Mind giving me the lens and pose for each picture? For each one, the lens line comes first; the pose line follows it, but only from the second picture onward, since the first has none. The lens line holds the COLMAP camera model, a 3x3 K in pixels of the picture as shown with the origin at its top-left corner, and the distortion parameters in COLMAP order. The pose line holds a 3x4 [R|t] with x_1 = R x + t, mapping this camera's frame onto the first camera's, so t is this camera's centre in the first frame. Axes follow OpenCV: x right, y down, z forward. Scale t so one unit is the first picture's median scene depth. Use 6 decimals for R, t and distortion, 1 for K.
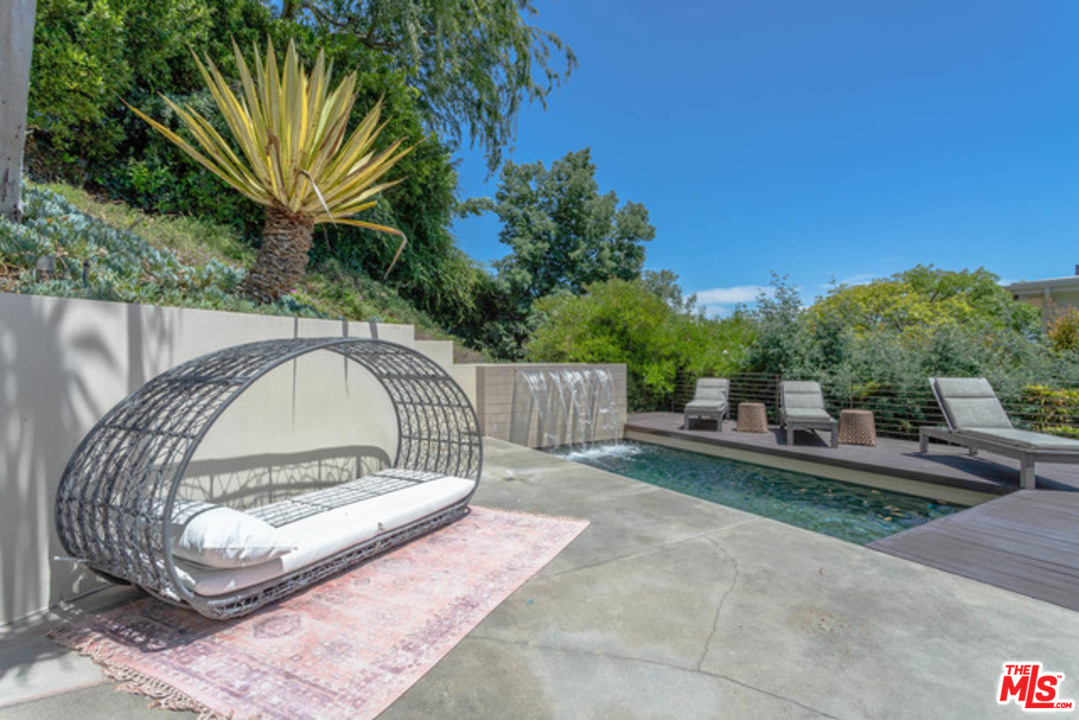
lens RADIAL K [[502.3, 0, 553.1], [0, 502.3, 359.9], [0, 0, 1]] dist [-0.001910, -0.000180]
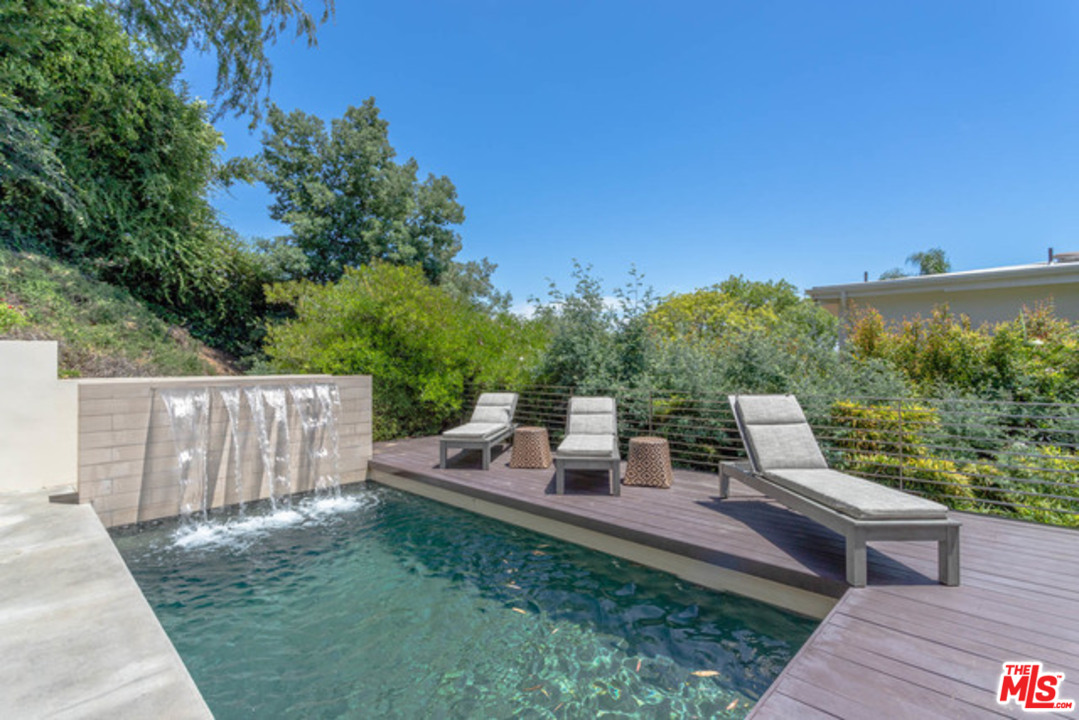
lens RADIAL K [[555.1, 0, 539.5], [0, 555.1, 360.0], [0, 0, 1]] dist [-0.002328, -0.000070]
pose [[0.958030, -0.000358, 0.286667, 0.163633], [0.003930, 0.999922, -0.011887, -0.004601], [-0.286640, 0.012515, 0.957957, 0.197259]]
